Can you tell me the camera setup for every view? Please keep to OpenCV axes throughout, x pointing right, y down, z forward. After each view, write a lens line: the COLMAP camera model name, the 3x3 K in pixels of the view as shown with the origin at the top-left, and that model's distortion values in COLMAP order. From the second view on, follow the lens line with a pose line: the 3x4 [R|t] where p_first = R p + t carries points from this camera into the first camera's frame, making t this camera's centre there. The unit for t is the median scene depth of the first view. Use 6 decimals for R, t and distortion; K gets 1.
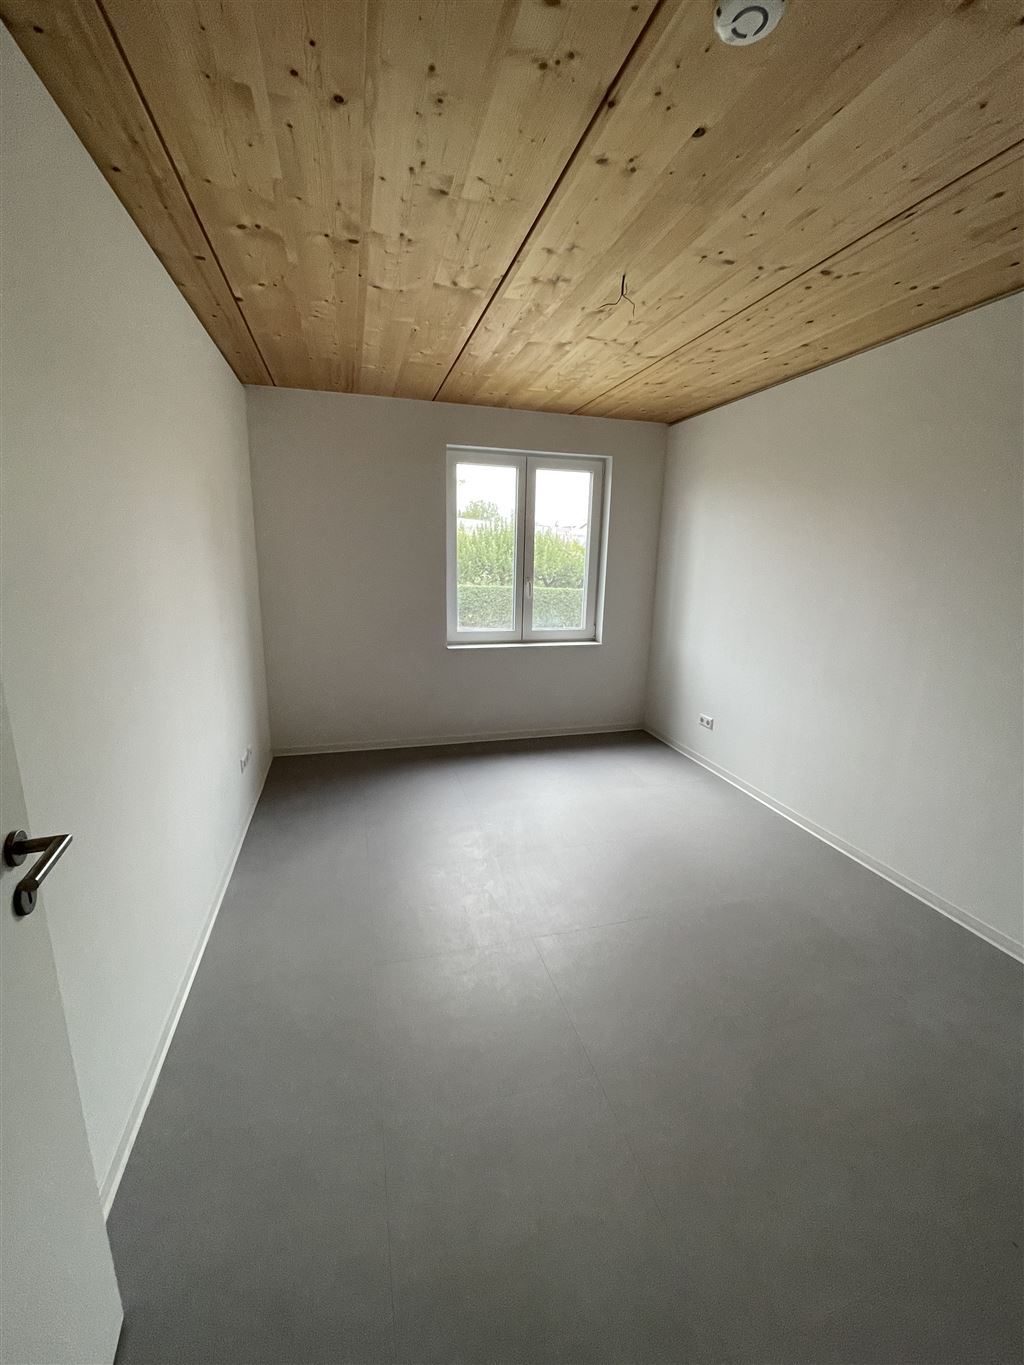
lens RADIAL K [[551.9, 0, 504.7], [0, 551.9, 676.7], [0, 0, 1]] dist [-0.001926, 0.000493]
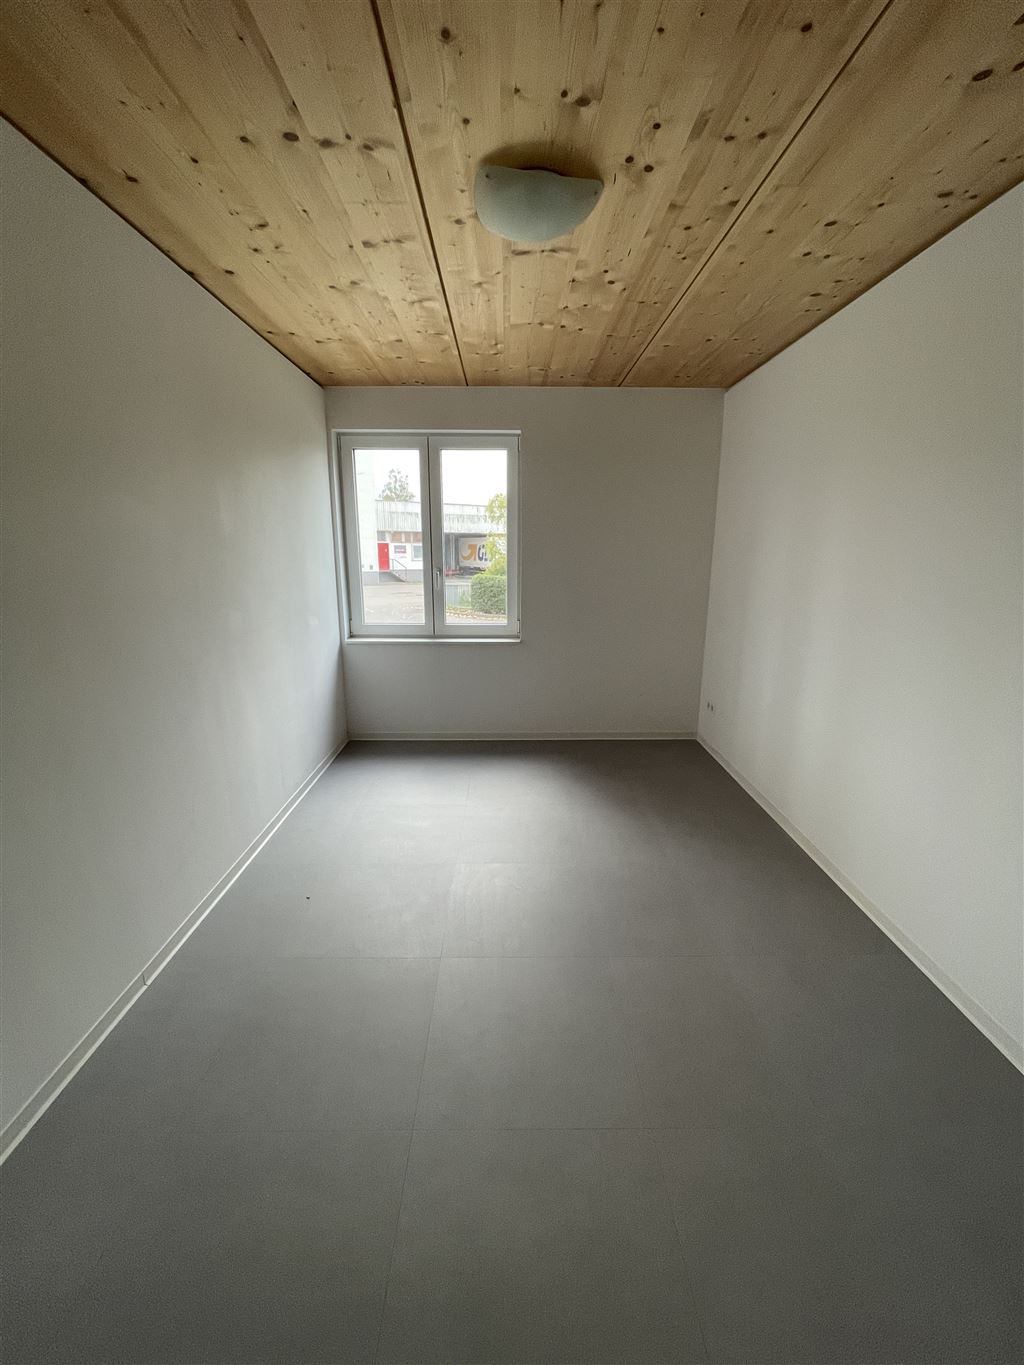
lens RADIAL K [[551.9, 0, 508.5], [0, 551.9, 679.6], [0, 0, 1]] dist [-0.001926, 0.000493]
pose [[0.963861, 0.042104, -0.263059, 0.410540], [-0.038155, 0.999070, 0.020104, -0.014542], [0.263661, -0.009340, 0.964570, 0.130681]]
